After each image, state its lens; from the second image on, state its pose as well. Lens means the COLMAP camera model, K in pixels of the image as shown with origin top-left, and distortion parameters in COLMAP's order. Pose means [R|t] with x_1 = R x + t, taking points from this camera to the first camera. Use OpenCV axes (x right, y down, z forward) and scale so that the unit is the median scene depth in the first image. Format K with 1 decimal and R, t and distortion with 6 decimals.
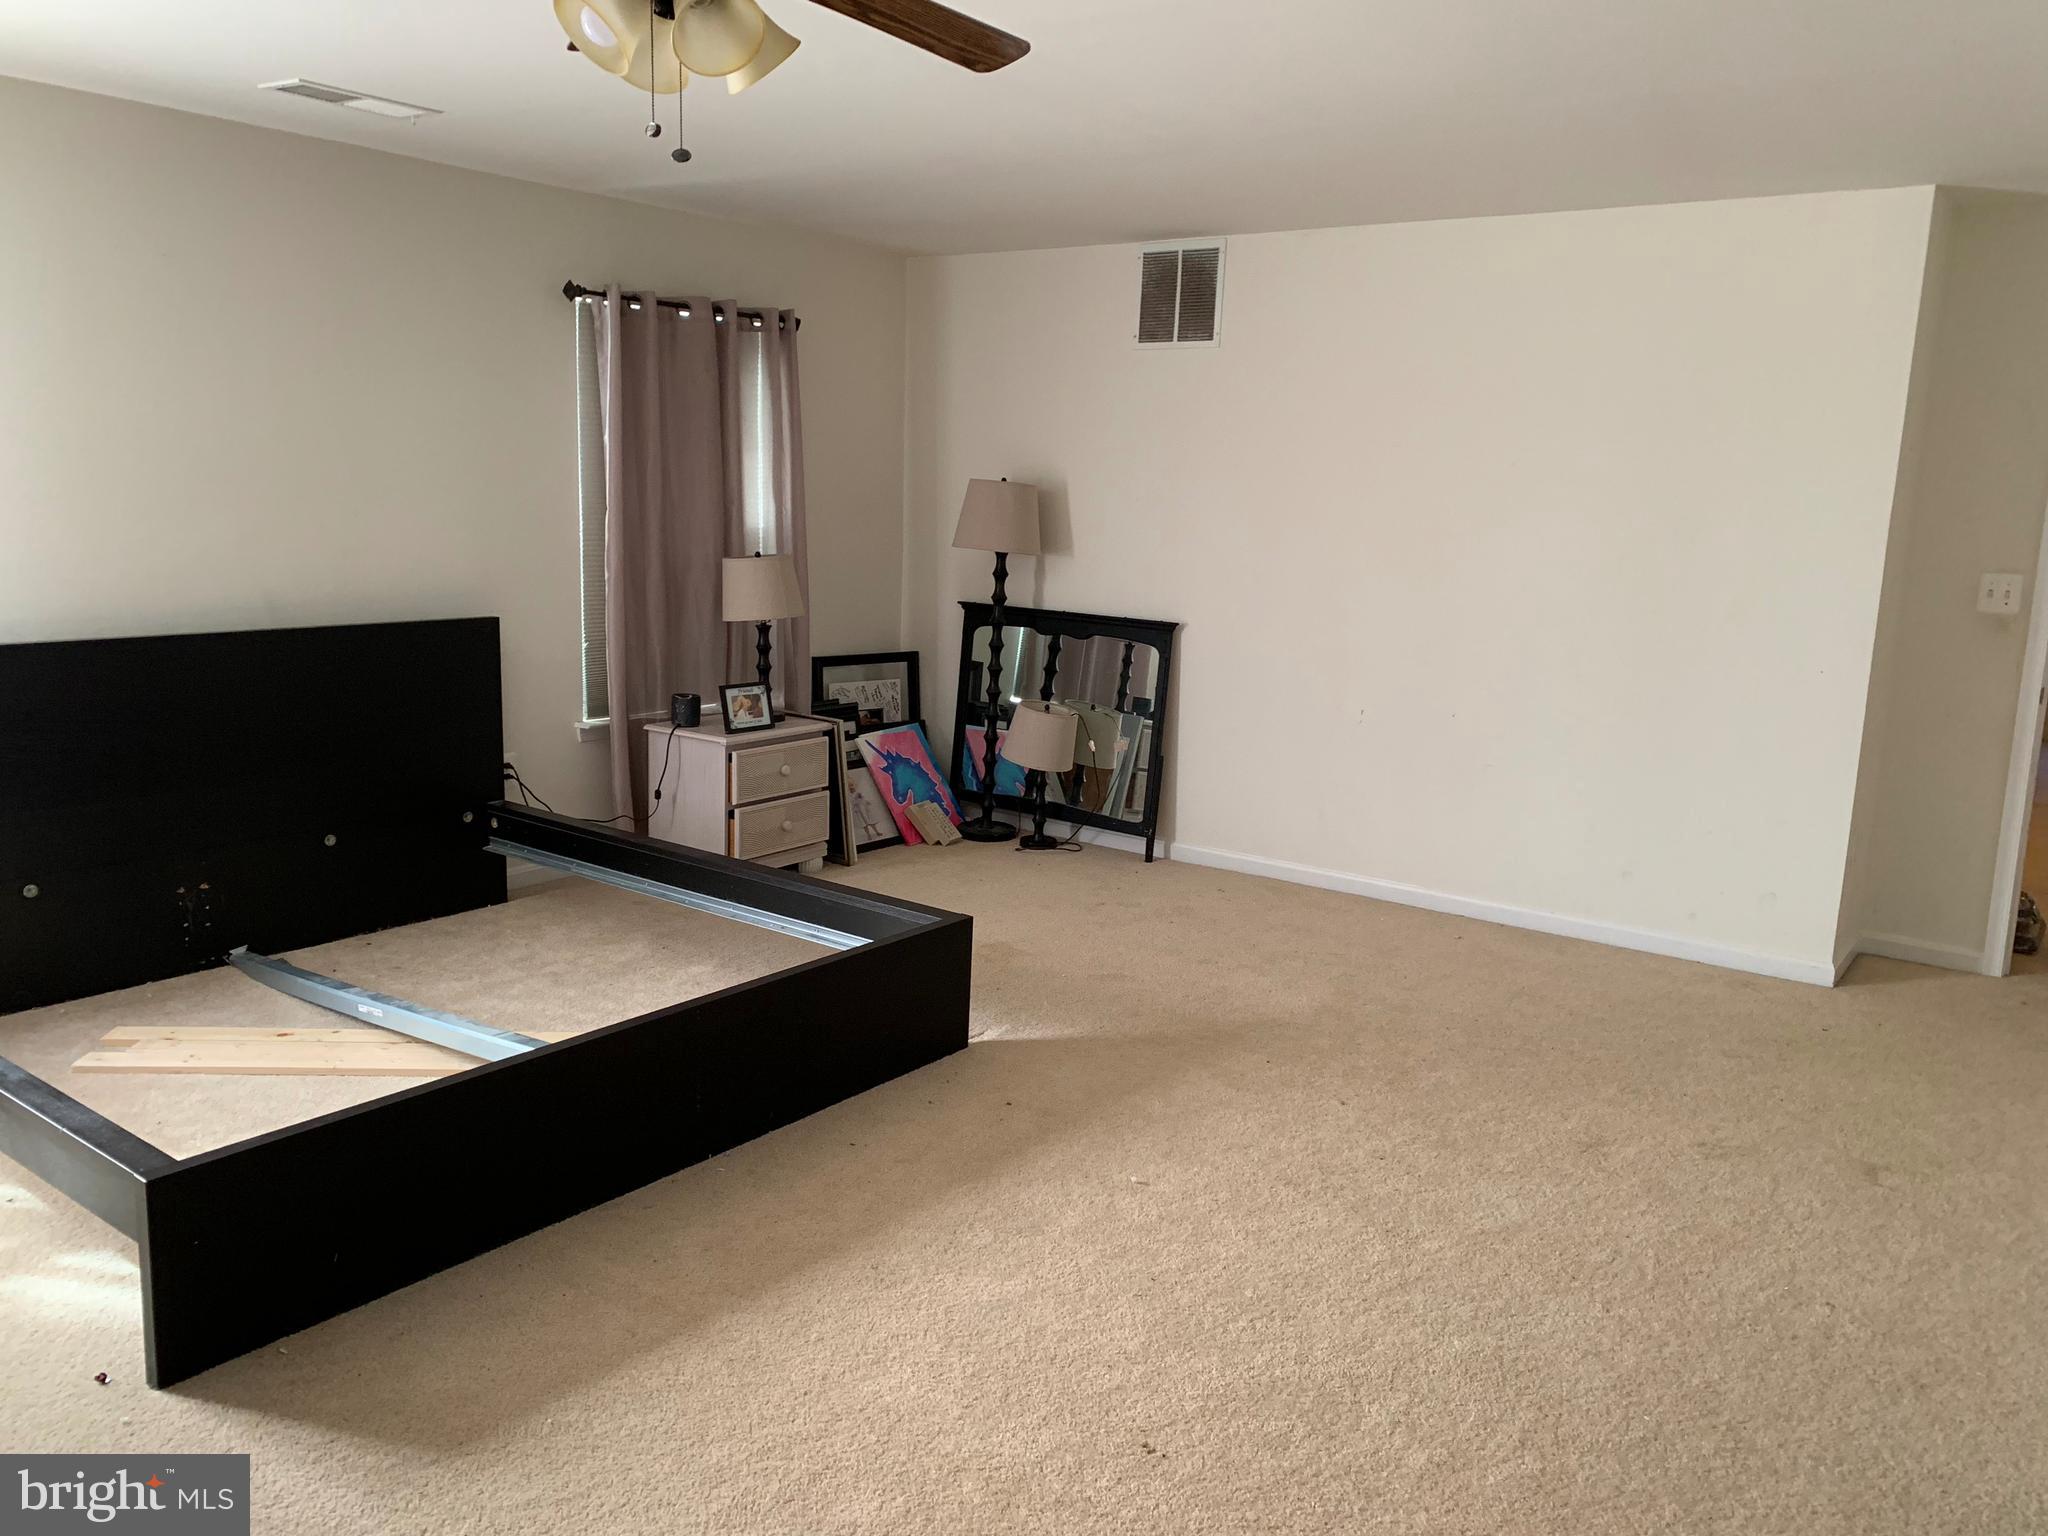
lens RADIAL K [[1551.7, 0, 1003.2], [0, 1551.7, 754.0], [0, 0, 1]] dist [0.053998, -0.151436]
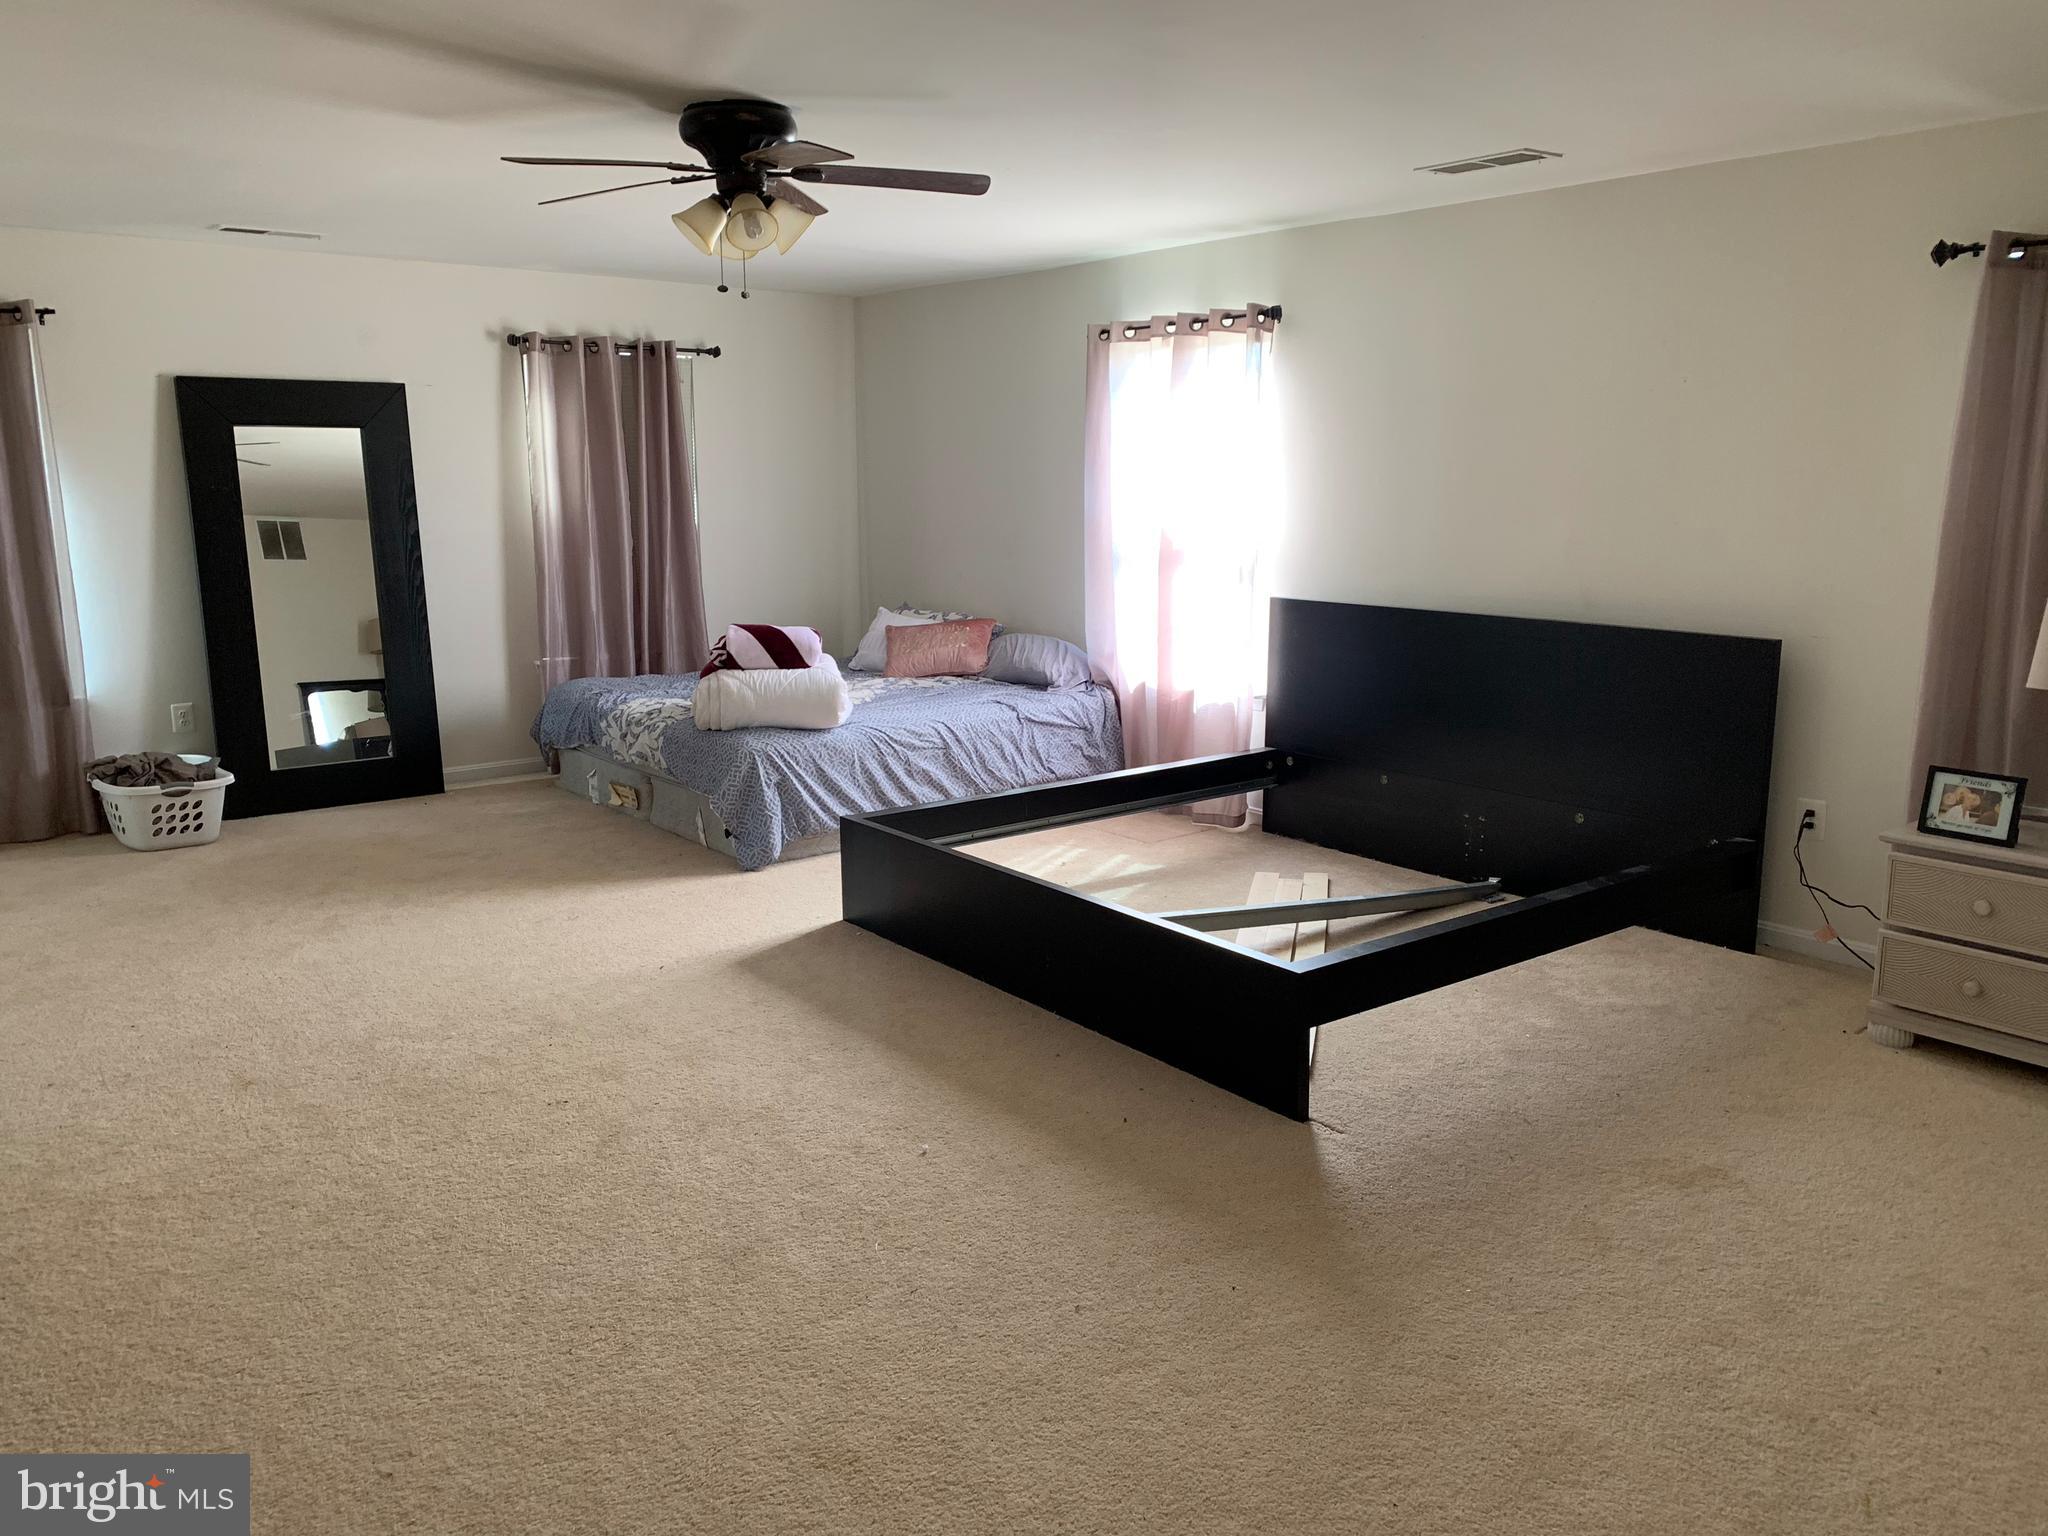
lens RADIAL K [[1551.7, 0, 1003.2], [0, 1551.7, 754.0], [0, 0, 1]] dist [0.053998, -0.151436]
pose [[-0.282659, 0.145313, -0.948150, 0.664351], [-0.164766, 0.966412, 0.197231, -0.127404], [0.944964, 0.211972, -0.249222, 0.815180]]
